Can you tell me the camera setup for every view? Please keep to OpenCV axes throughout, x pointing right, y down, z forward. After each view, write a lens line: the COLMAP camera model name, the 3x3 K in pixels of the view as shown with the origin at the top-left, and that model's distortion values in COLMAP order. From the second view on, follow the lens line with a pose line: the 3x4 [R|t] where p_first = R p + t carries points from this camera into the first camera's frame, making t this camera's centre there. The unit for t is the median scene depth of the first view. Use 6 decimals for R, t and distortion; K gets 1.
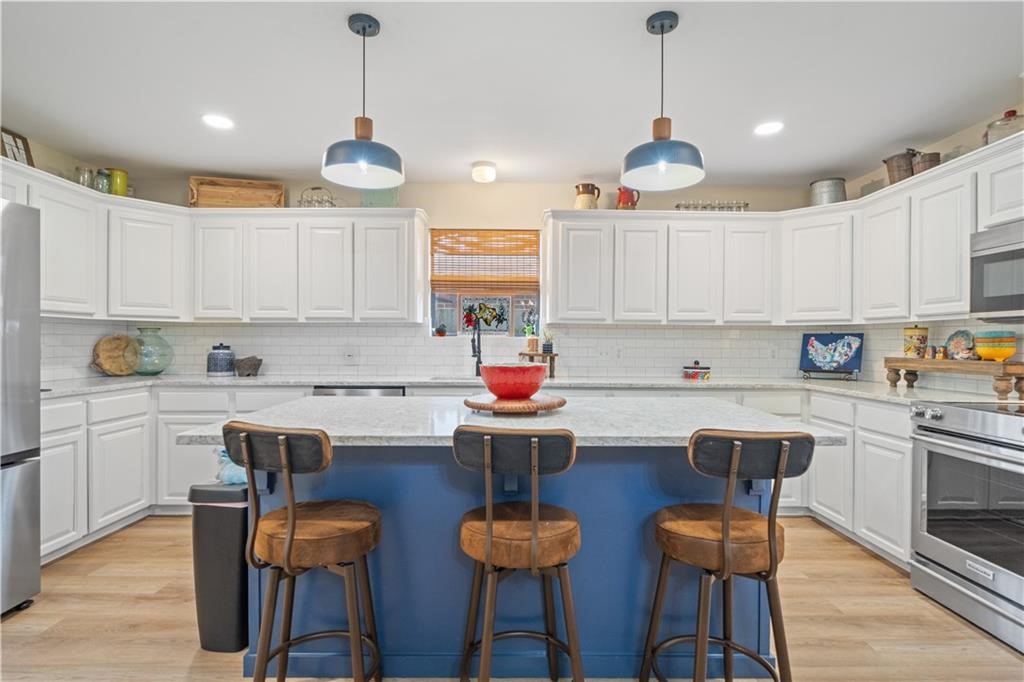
lens RADIAL K [[526.0, 0, 509.7], [0, 526.0, 341.9], [0, 0, 1]] dist [-0.011693, 0.001671]
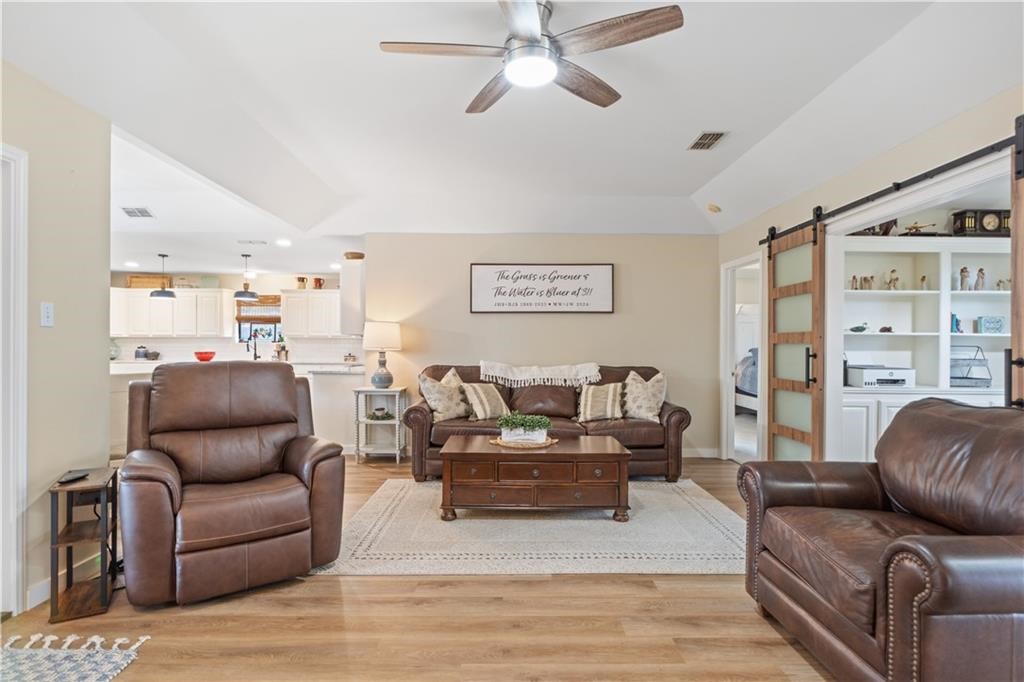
lens RADIAL K [[526.0, 0, 516.3], [0, 526.0, 341.8], [0, 0, 1]] dist [-0.011693, 0.001671]
pose [[0.999404, -0.000806, 0.034508, 1.035211], [0.000943, 0.999992, -0.003962, -0.004125], [-0.034504, 0.003992, 0.999397, -1.380899]]
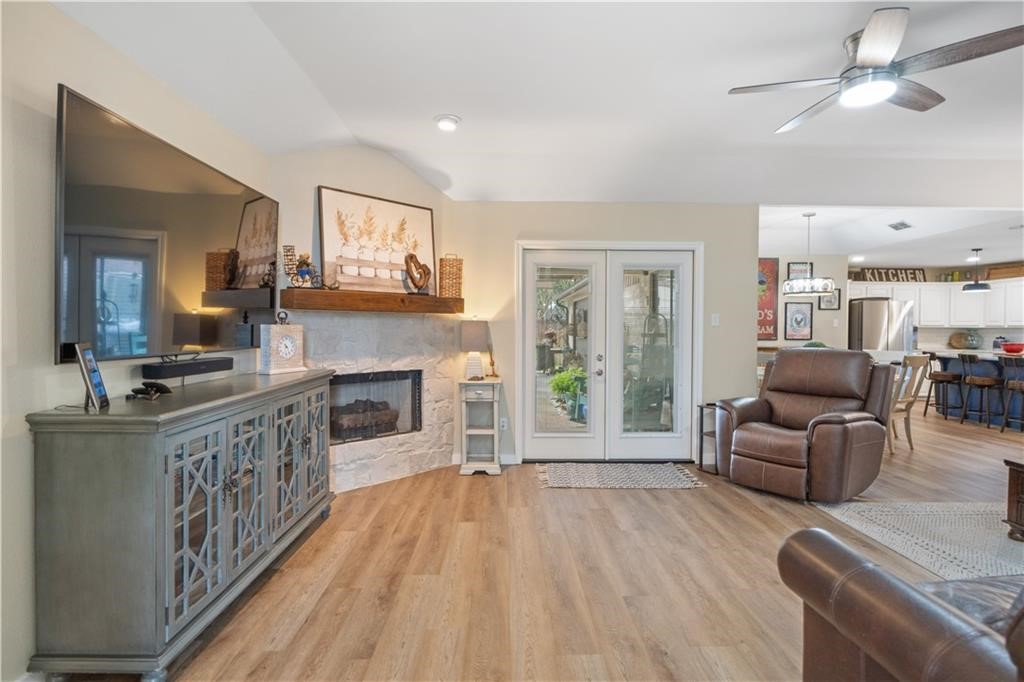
lens RADIAL K [[526.0, 0, 511.6], [0, 526.0, 334.2], [0, 0, 1]] dist [-0.011693, 0.001671]
pose [[0.030099, 0.006061, -0.999529, 1.716044], [-0.004119, 0.999974, 0.005940, -0.011748], [0.999538, 0.003938, 0.030123, -1.253929]]
